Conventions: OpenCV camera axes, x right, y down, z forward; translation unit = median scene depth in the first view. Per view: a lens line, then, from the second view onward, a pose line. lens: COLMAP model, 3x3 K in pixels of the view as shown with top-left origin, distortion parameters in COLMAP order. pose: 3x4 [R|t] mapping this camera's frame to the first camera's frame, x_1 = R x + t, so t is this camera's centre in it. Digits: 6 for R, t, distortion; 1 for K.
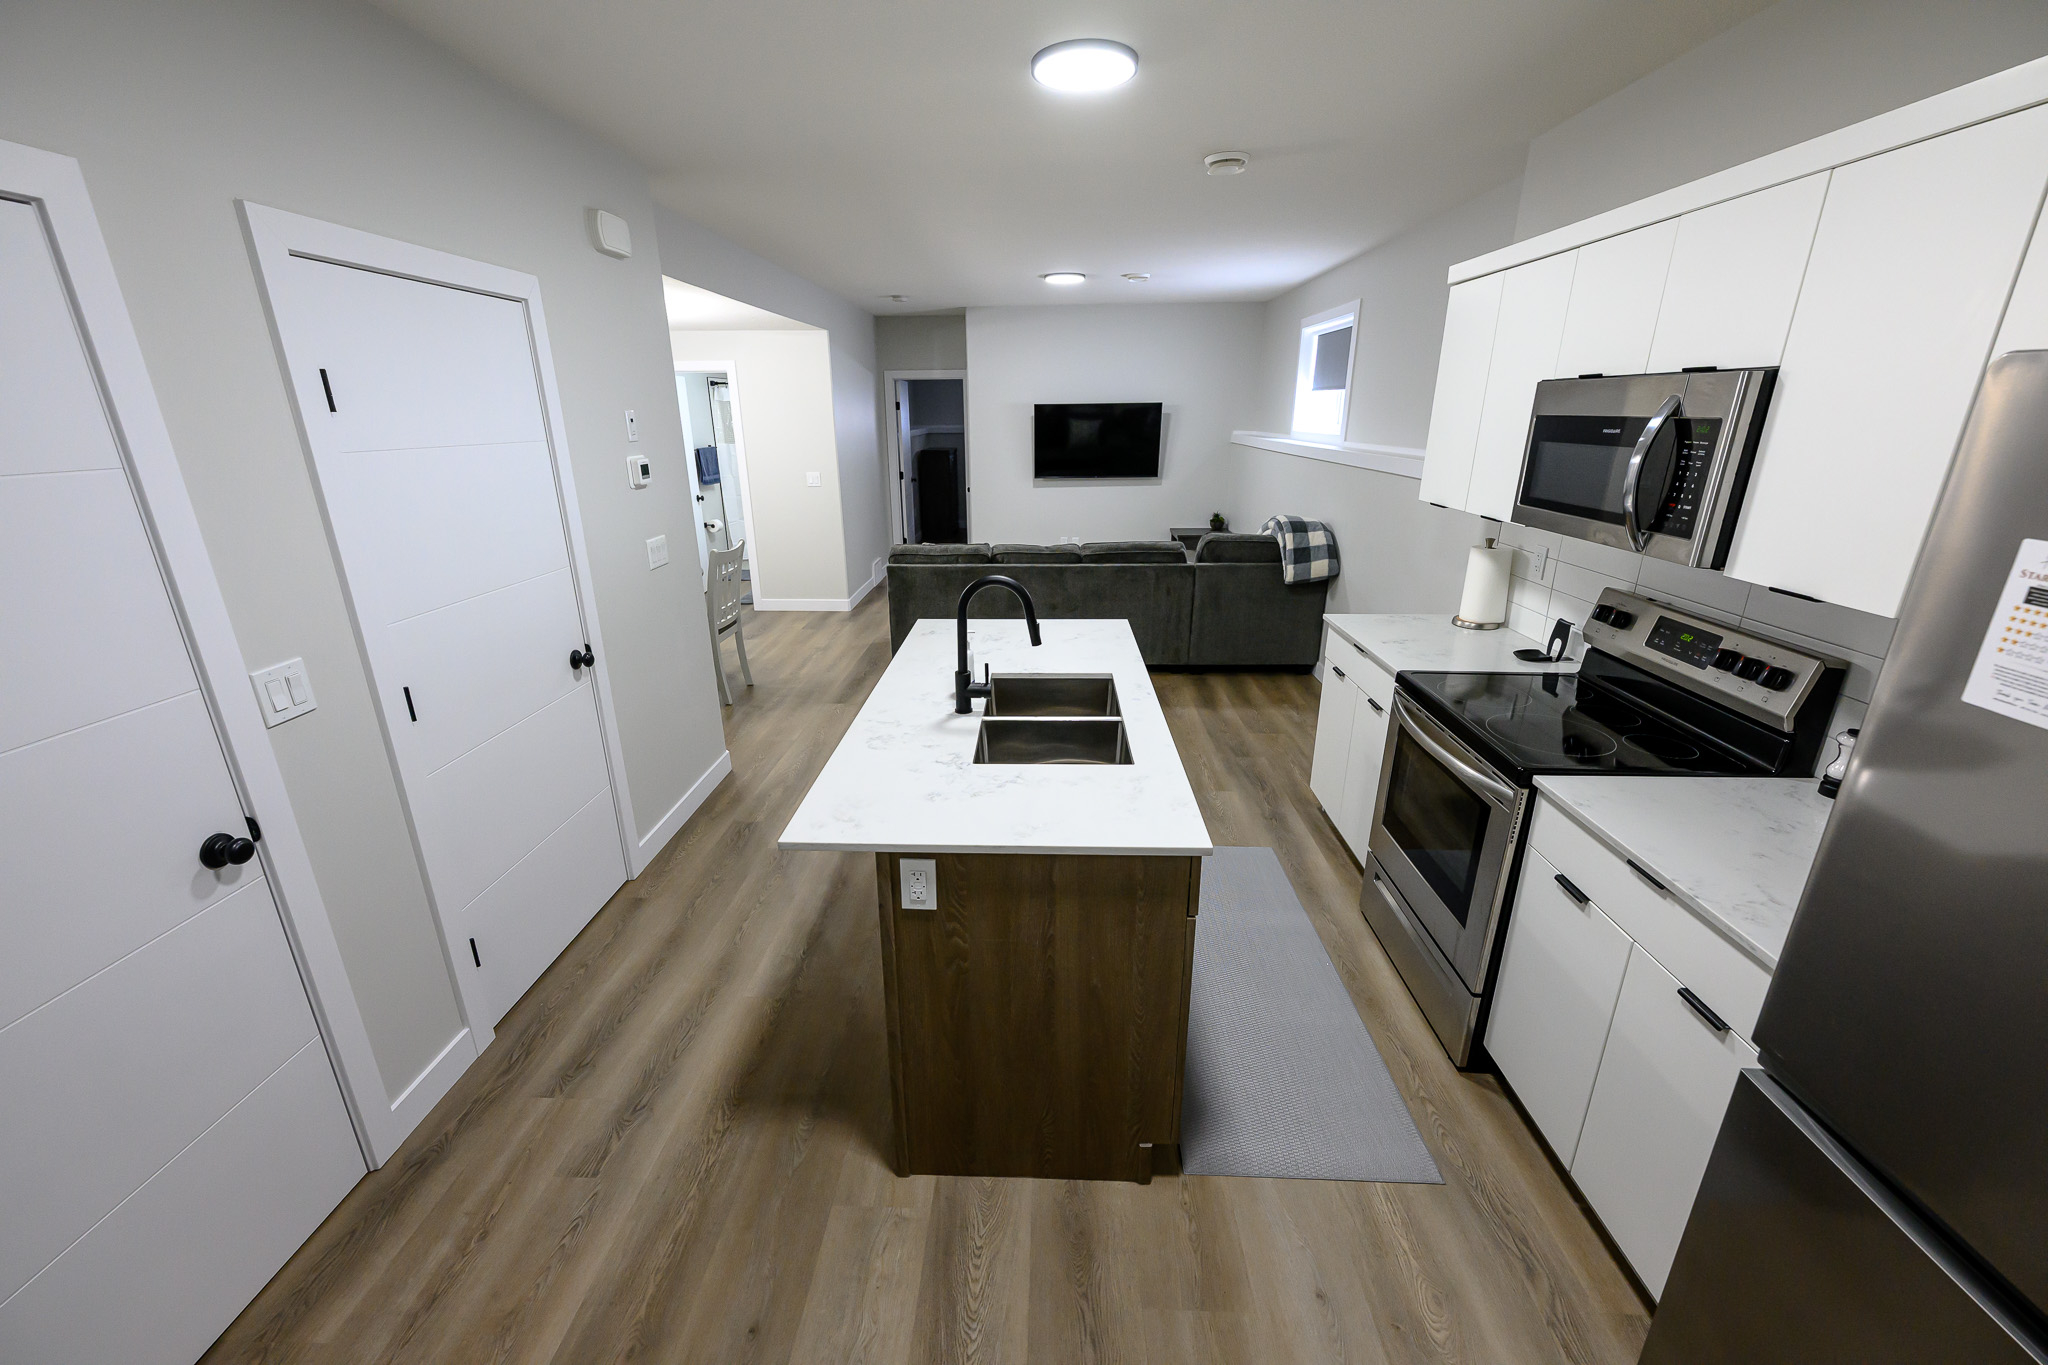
lens RADIAL K [[806.2, 0, 1024.0], [0, 806.2, 682.5], [0, 0, 1]] dist [-0.000962, -0.000253]
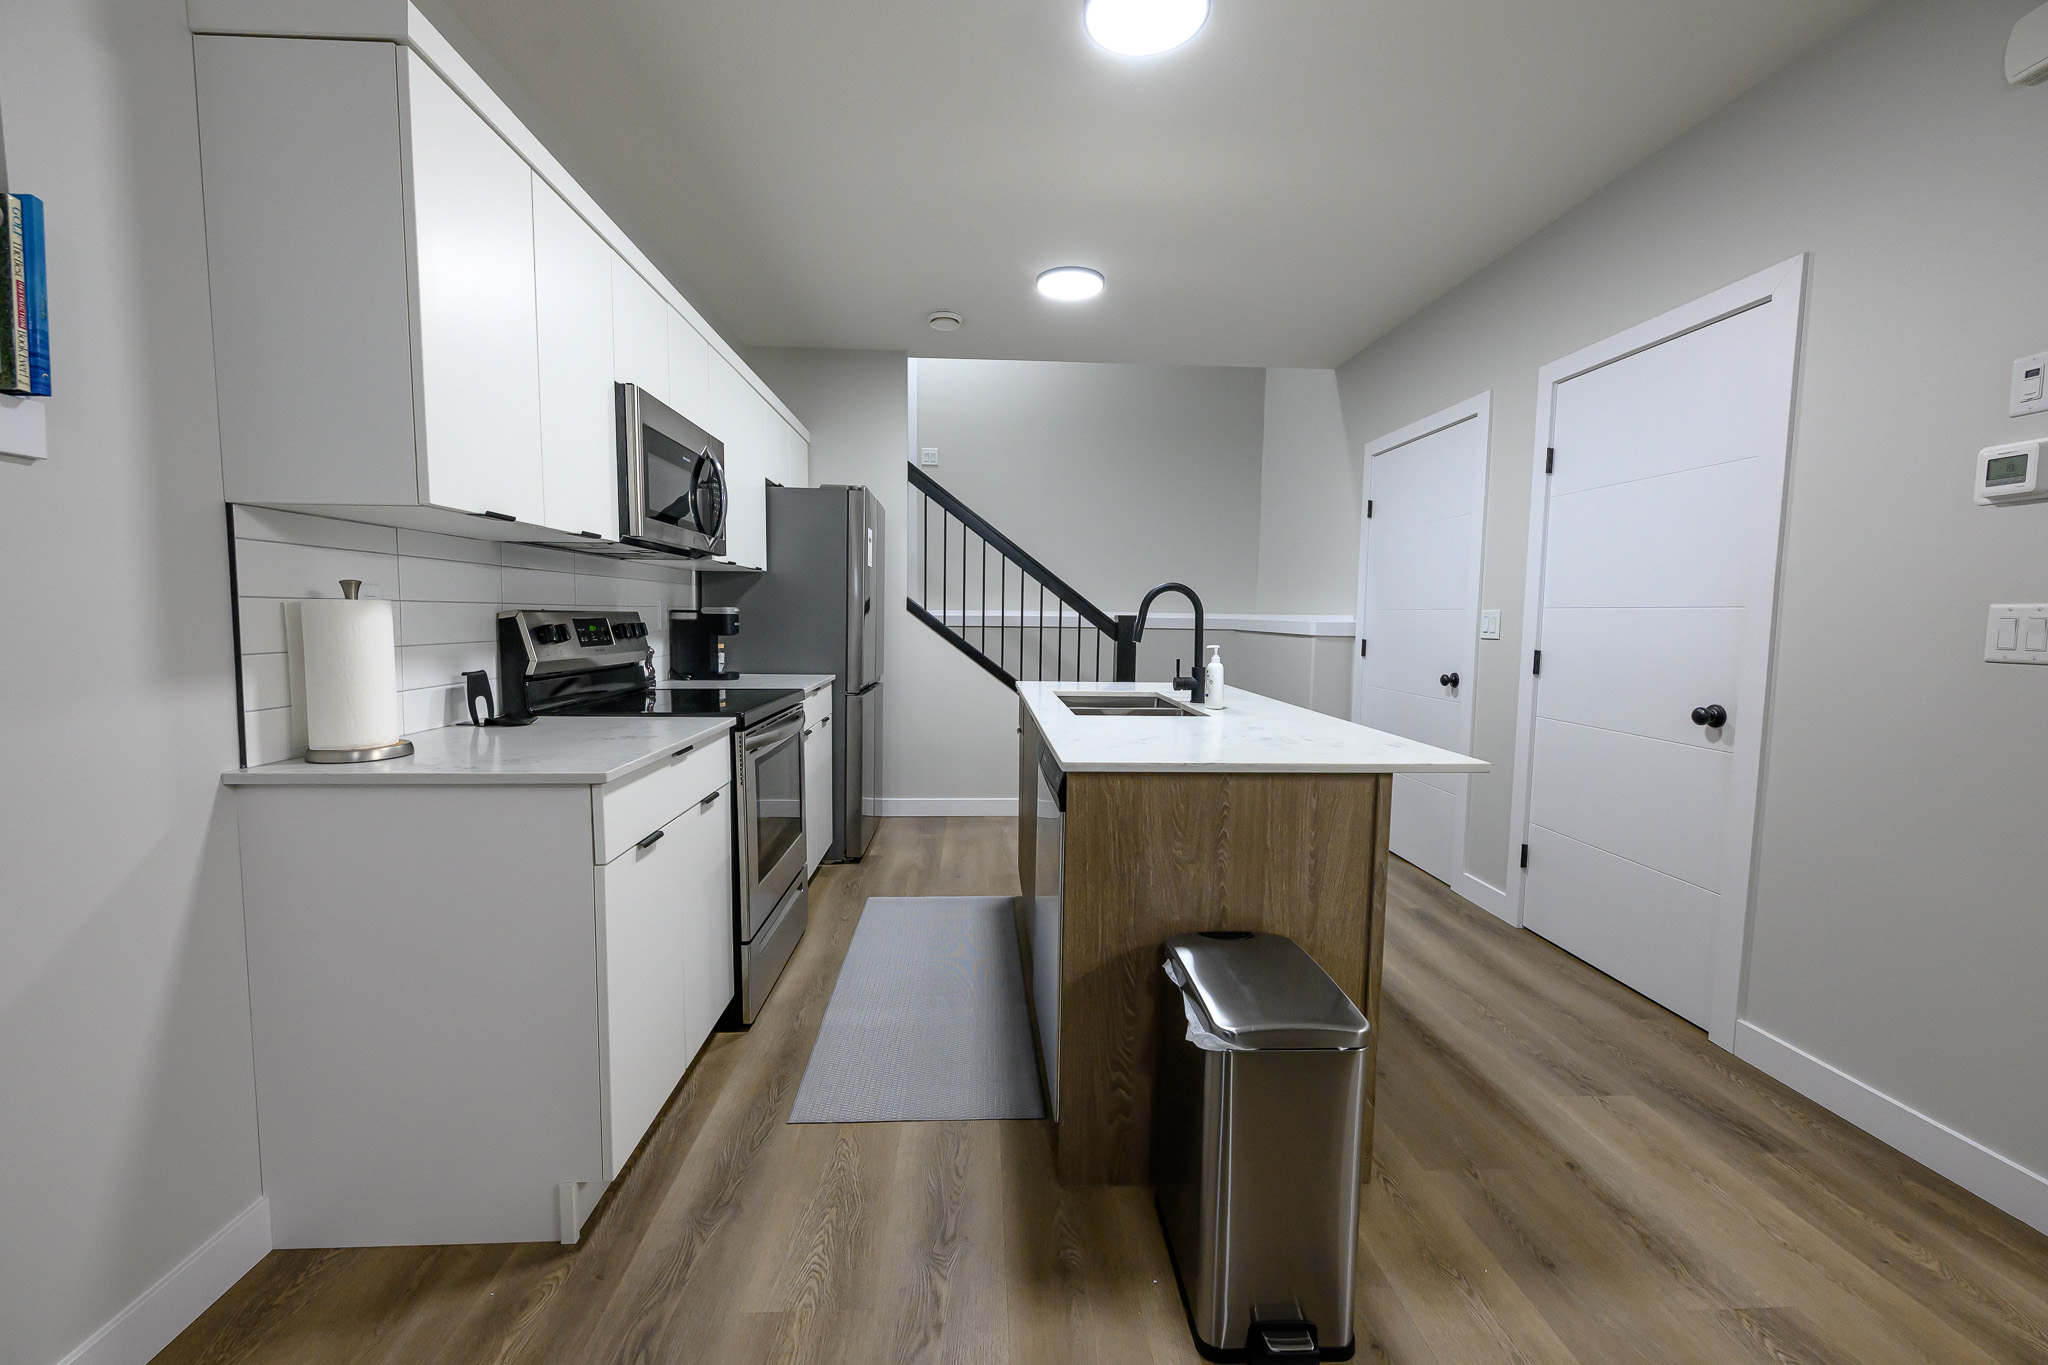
lens RADIAL K [[806.2, 0, 1024.0], [0, 806.2, 682.5], [0, 0, 1]] dist [-0.000962, -0.000253]
pose [[-0.996168, 0.001418, -0.087448, 0.213421], [-0.034041, 0.914739, 0.402608, -0.344914], [0.080563, 0.404042, -0.911186, 1.566539]]
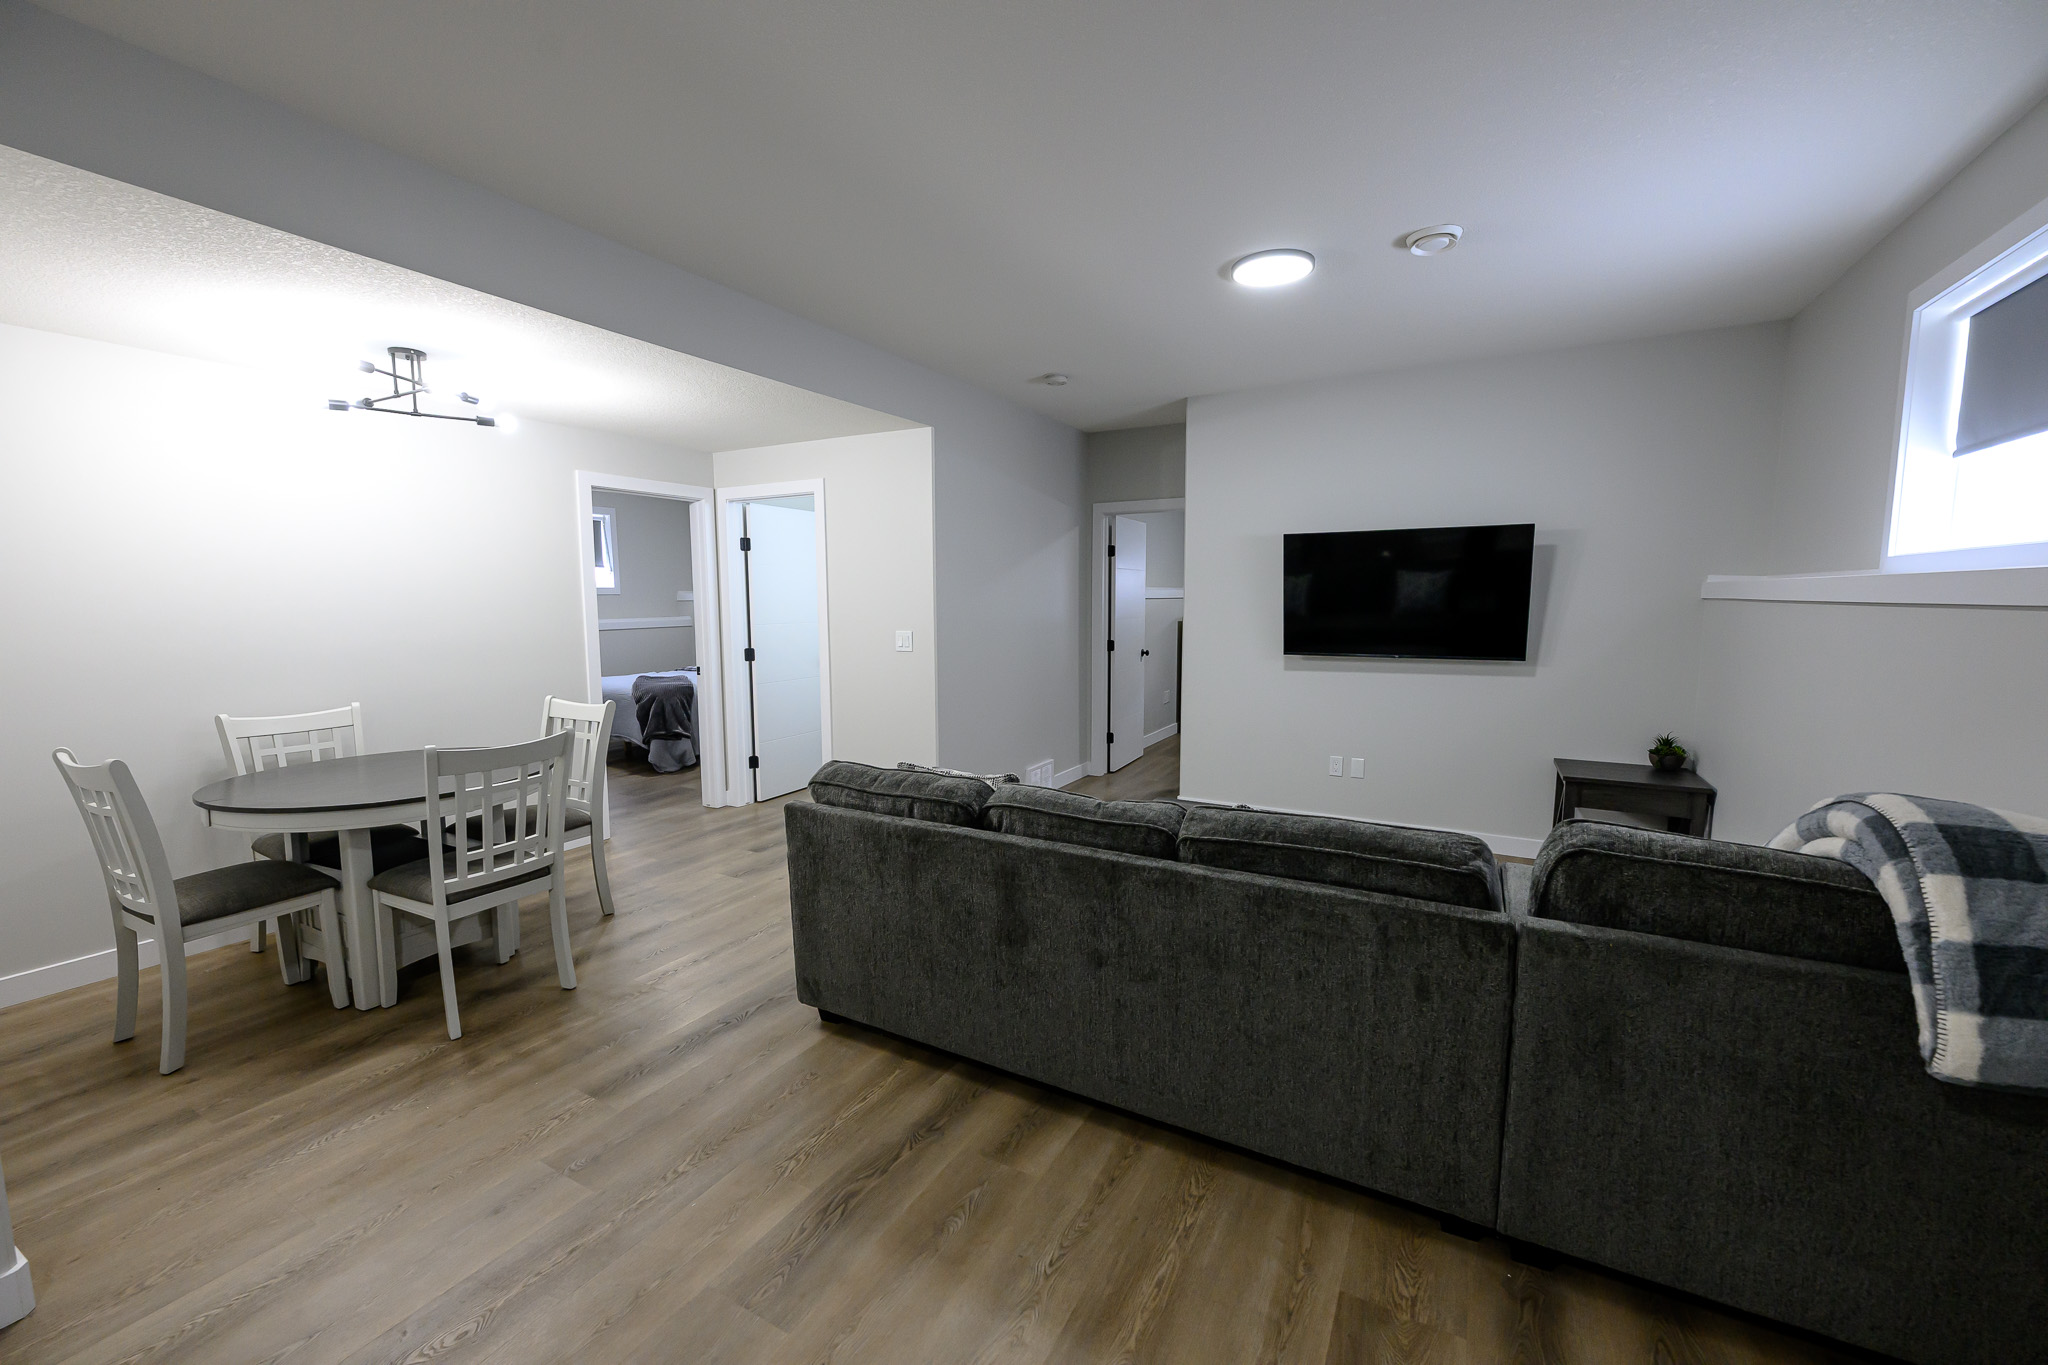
lens RADIAL K [[806.2, 0, 1024.0], [0, 806.2, 682.5], [0, 0, 1]] dist [-0.000962, -0.000253]
pose [[0.888246, 0.052289, -0.456382, 0.318073], [-0.149405, 0.972370, -0.179375, -0.268137], [0.434393, 0.227515, 0.871516, 1.104203]]
